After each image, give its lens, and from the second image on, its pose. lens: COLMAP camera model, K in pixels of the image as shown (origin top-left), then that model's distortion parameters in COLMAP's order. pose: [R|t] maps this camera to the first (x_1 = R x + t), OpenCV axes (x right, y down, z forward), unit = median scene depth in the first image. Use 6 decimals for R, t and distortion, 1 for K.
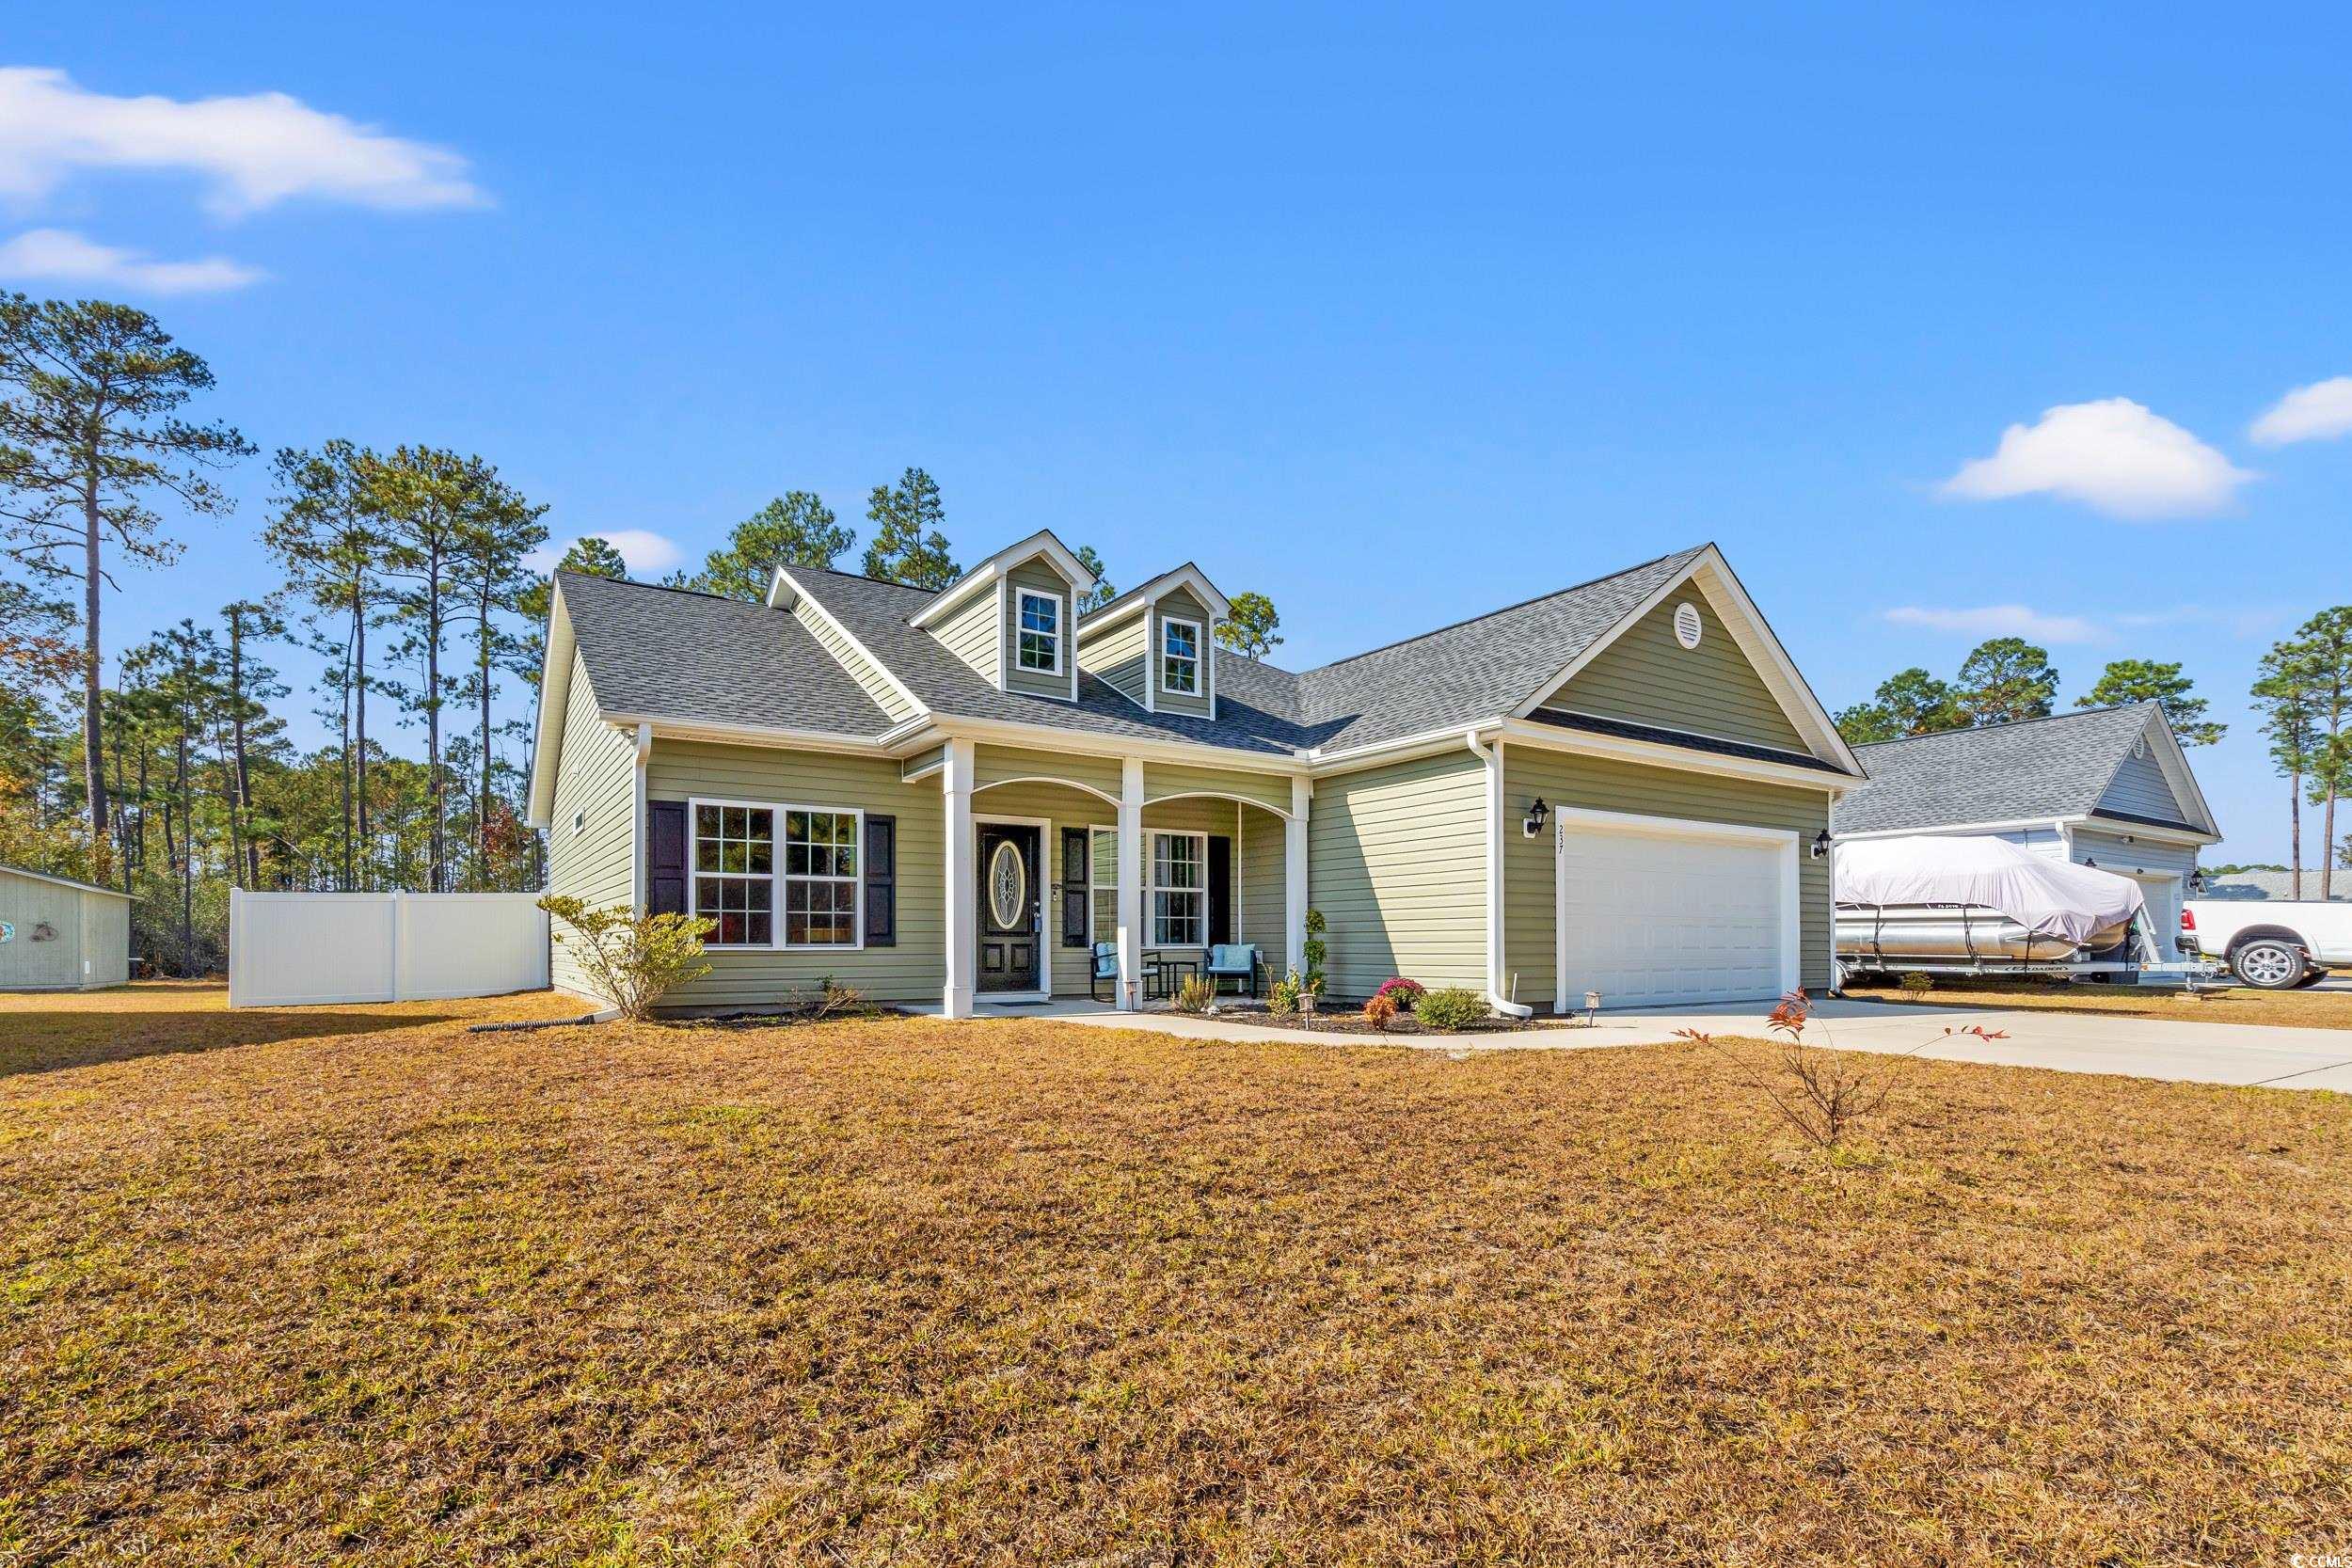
lens RADIAL K [[1092.1, 0, 1171.4], [0, 1092.1, 938.4], [0, 0, 1]] dist [-0.002955, 0.000602]
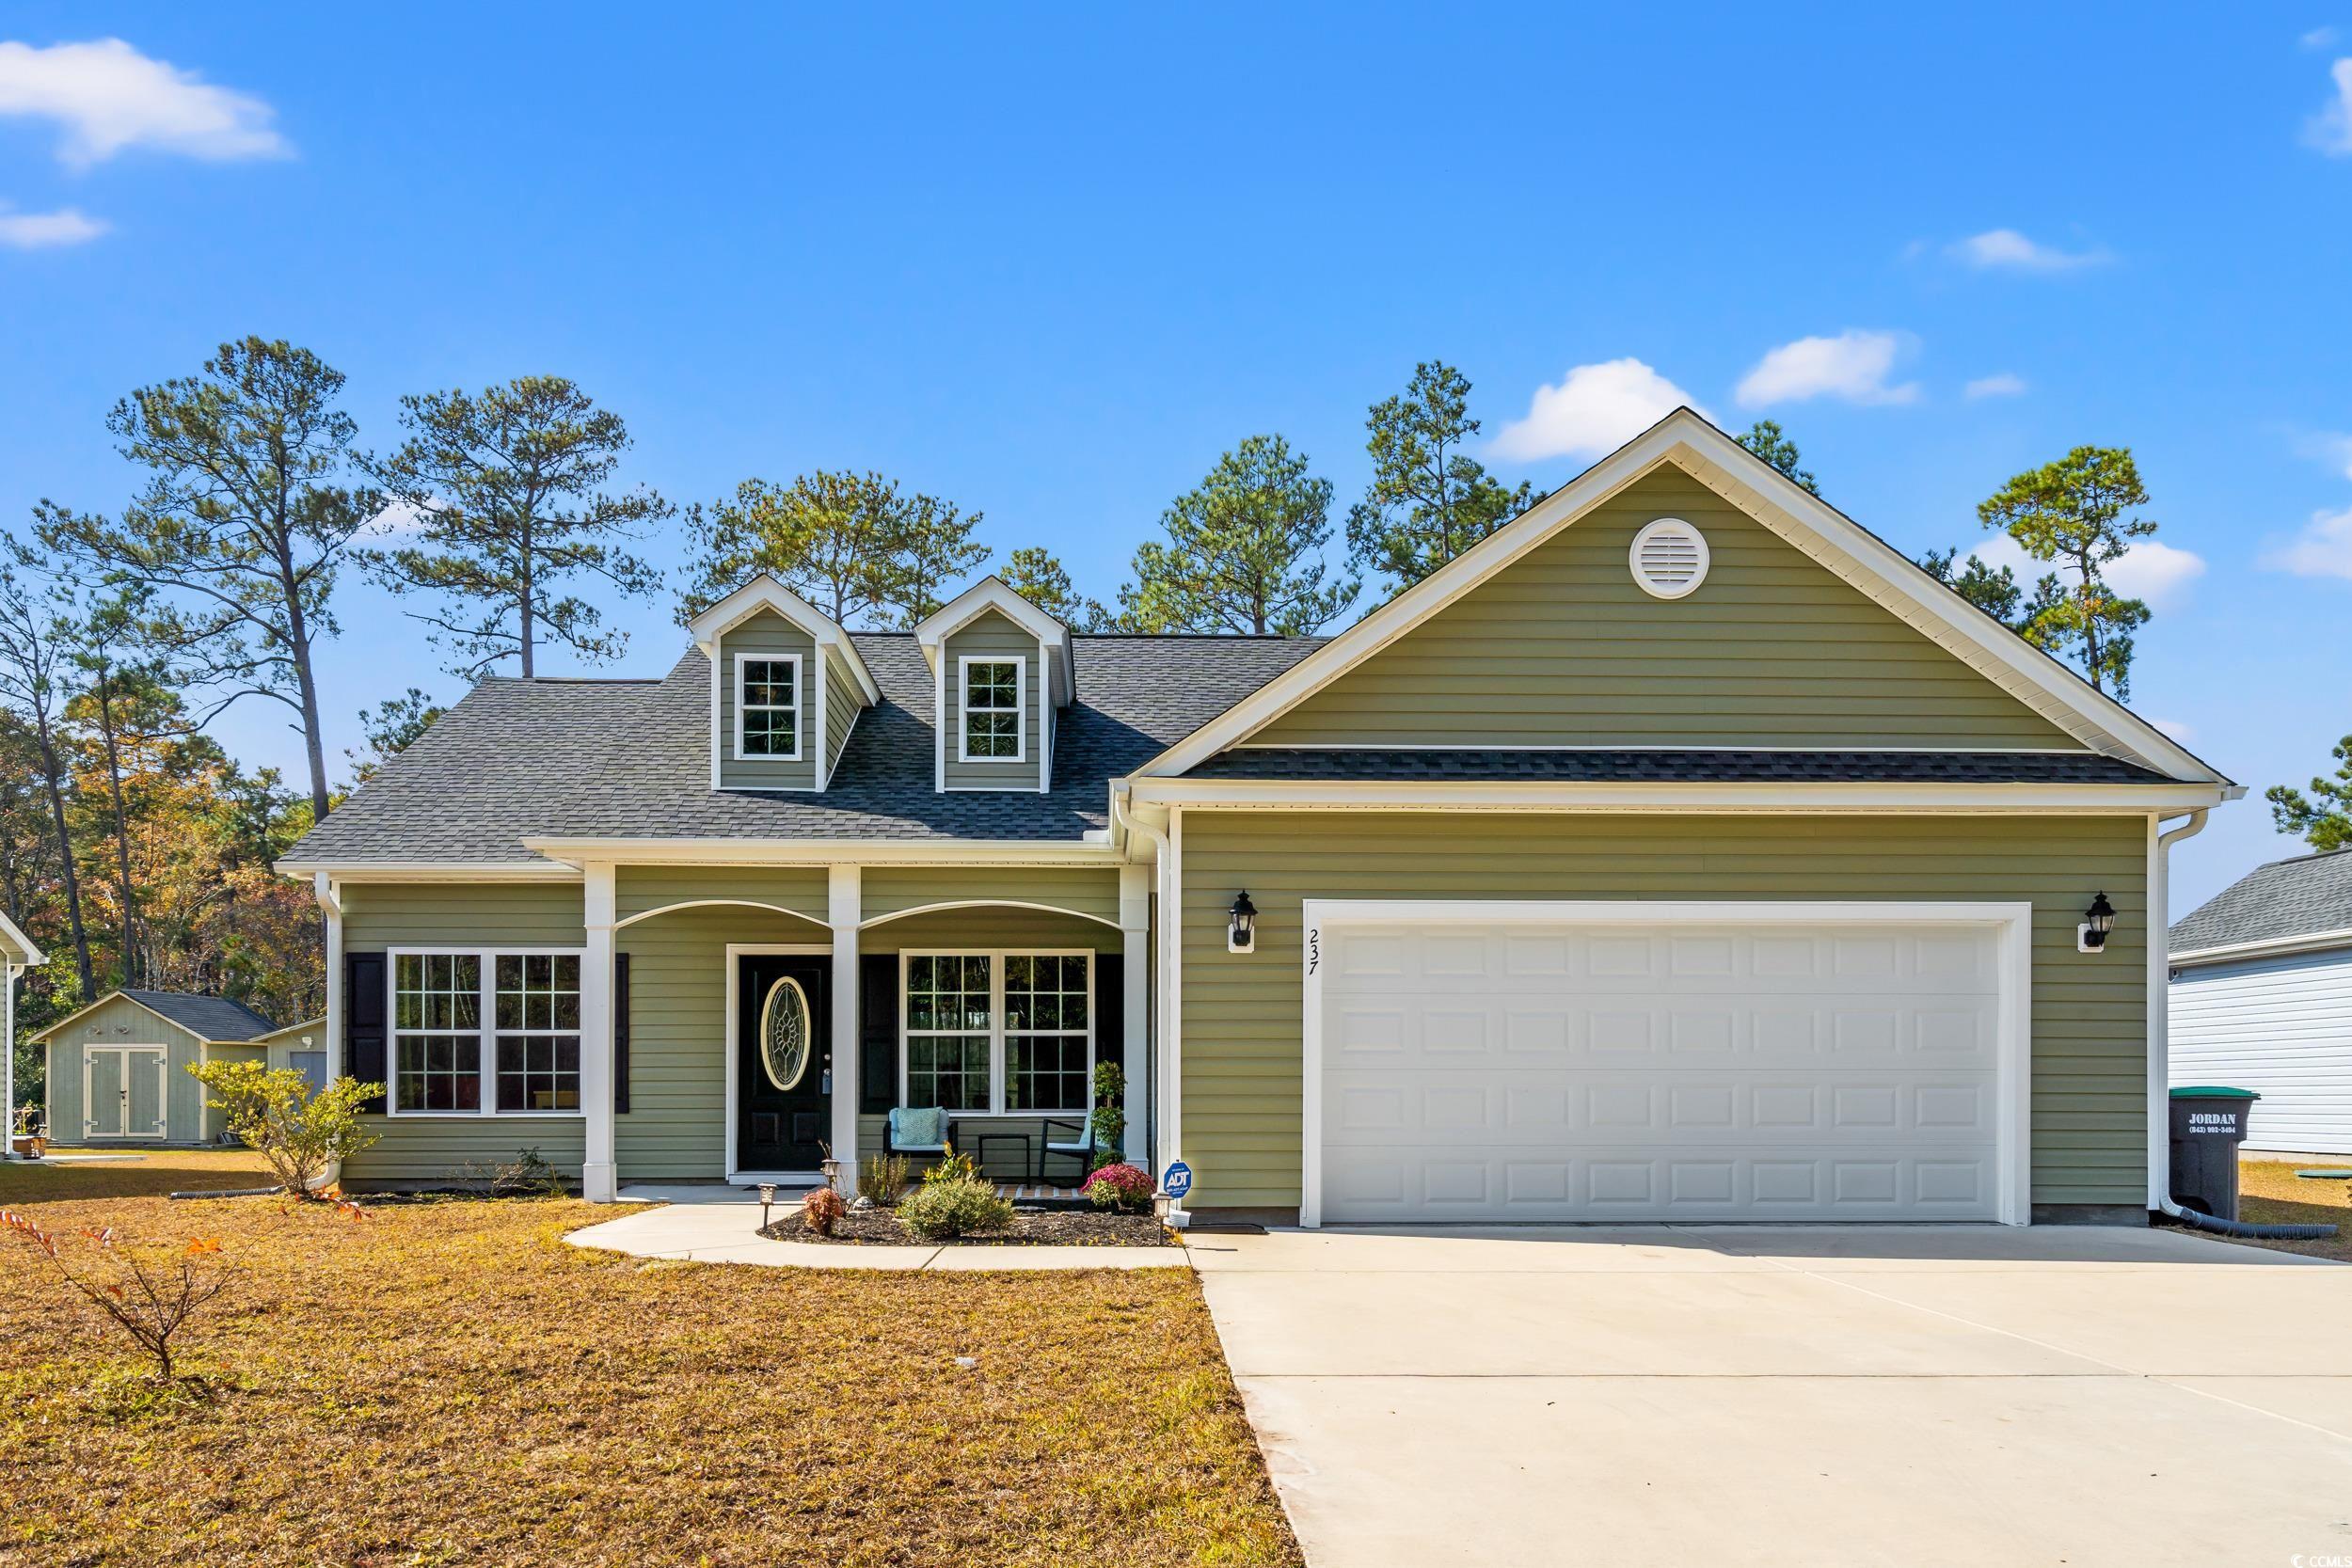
lens RADIAL K [[1774.1, 0, 1164.9], [0, 1774.1, 1115.6], [0, 0, 1]] dist [0.004486, 0.001585]
pose [[0.854210, 0.007647, -0.519872, 0.763126], [0.001154, 0.999861, 0.016603, -0.012180], [0.519927, -0.014783, 0.854083, 0.070133]]
